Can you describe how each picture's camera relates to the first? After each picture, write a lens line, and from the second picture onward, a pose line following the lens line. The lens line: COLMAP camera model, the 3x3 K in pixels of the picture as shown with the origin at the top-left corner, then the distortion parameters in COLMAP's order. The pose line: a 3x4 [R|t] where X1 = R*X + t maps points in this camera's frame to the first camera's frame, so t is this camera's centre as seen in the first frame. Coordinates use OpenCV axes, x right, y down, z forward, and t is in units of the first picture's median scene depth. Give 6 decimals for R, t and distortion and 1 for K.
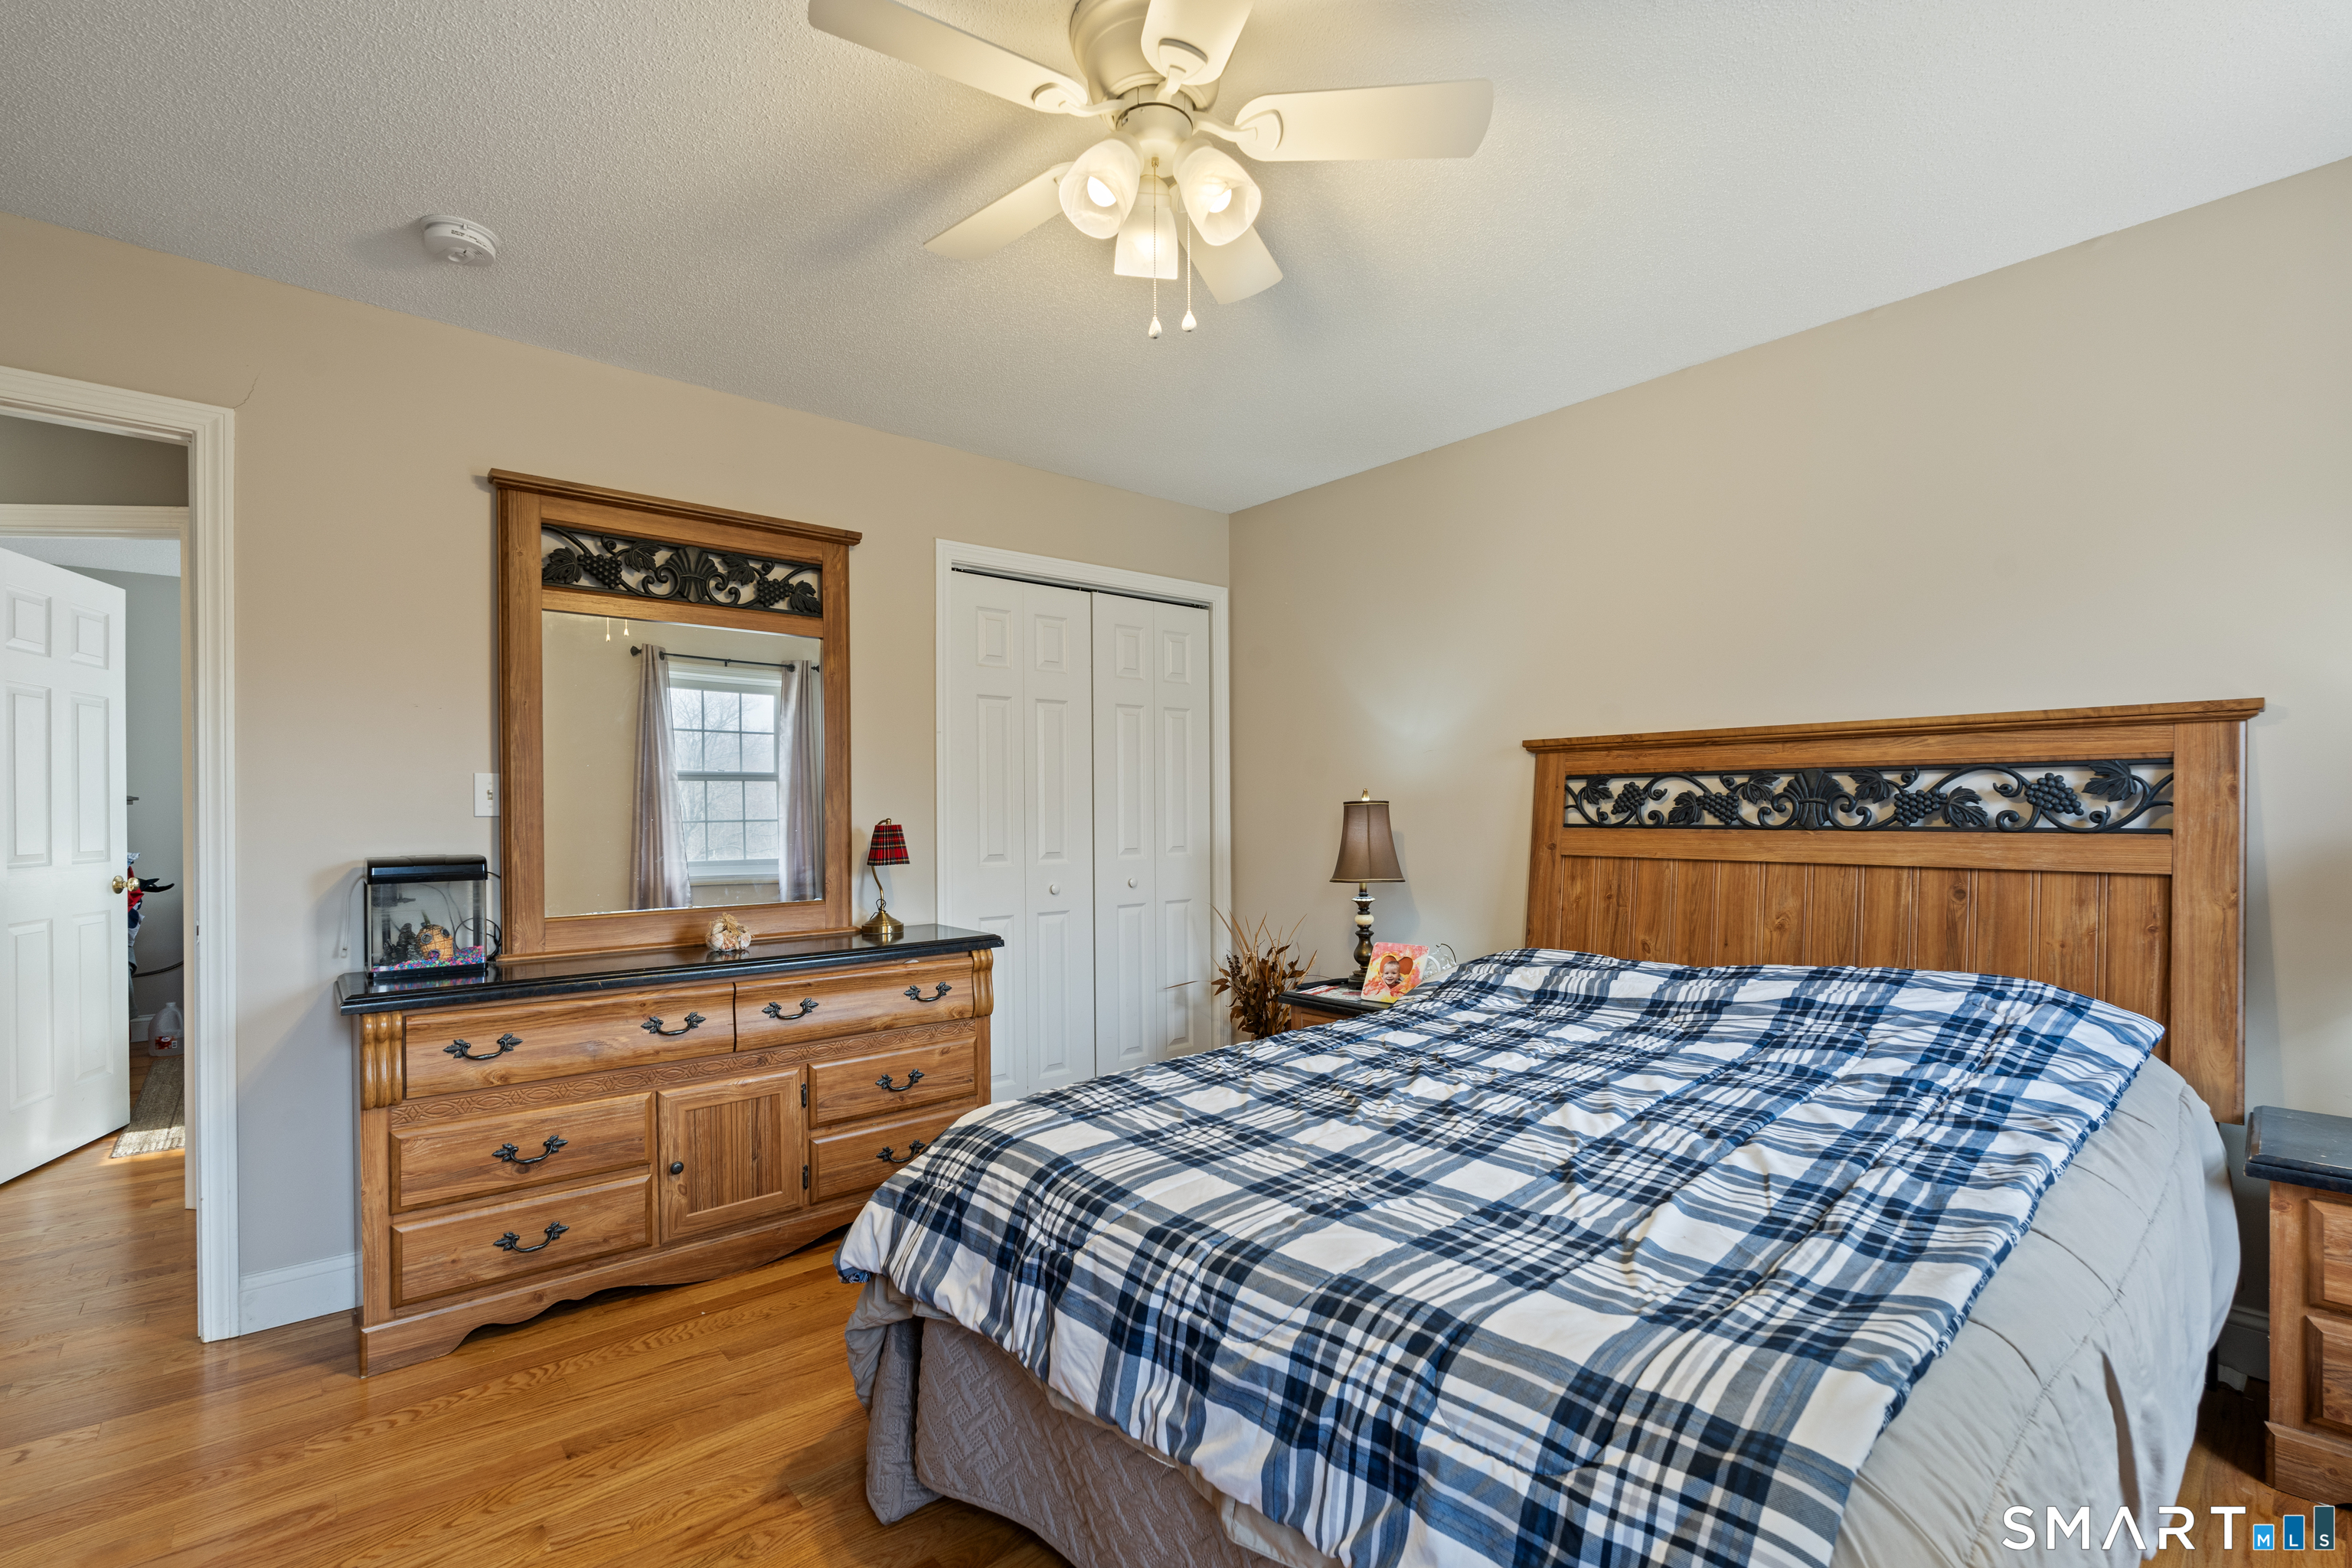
lens RADIAL K [[1029.7, 0, 1185.9], [0, 1029.7, 809.8], [0, 0, 1]] dist [0.001344, 0.000220]
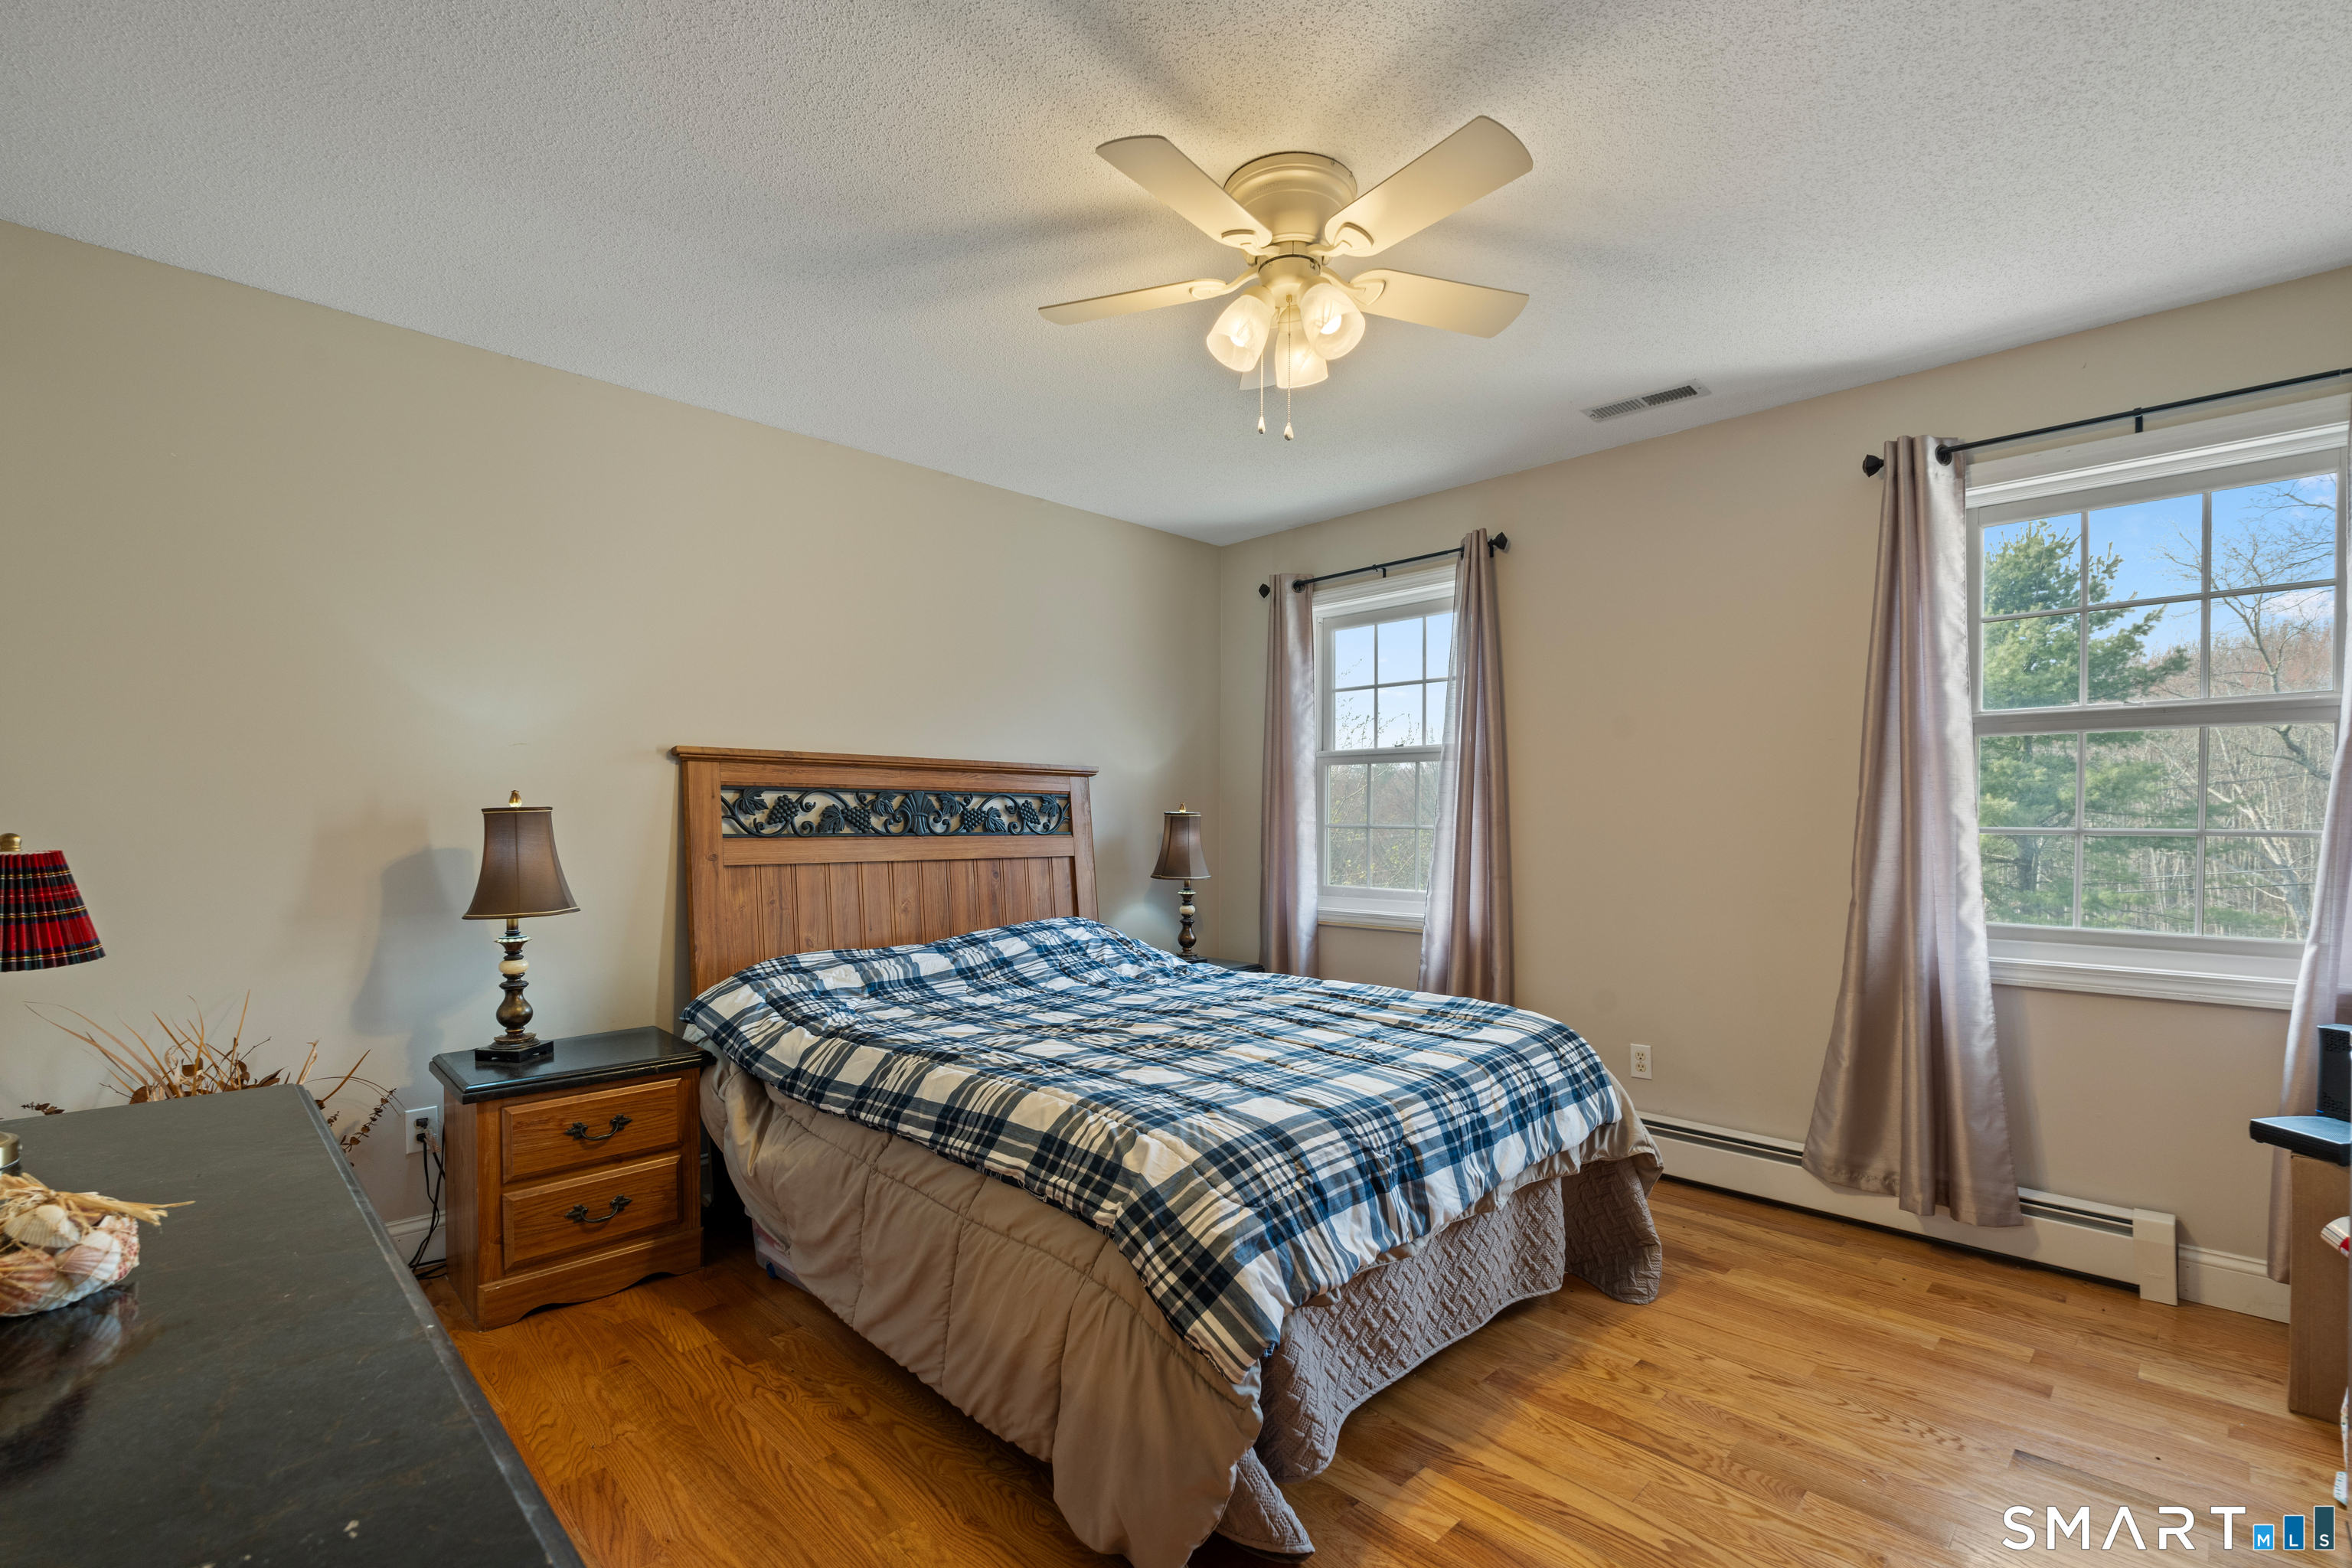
lens RADIAL K [[1040.1, 0, 1183.9], [0, 1040.1, 838.5], [0, 0, 1]] dist [-0.003842, -0.000658]
pose [[-0.060938, -0.016047, 0.998013, -0.718988], [-0.005770, 0.999860, 0.015725, -0.000434], [-0.998125, -0.004801, -0.061022, 0.669276]]
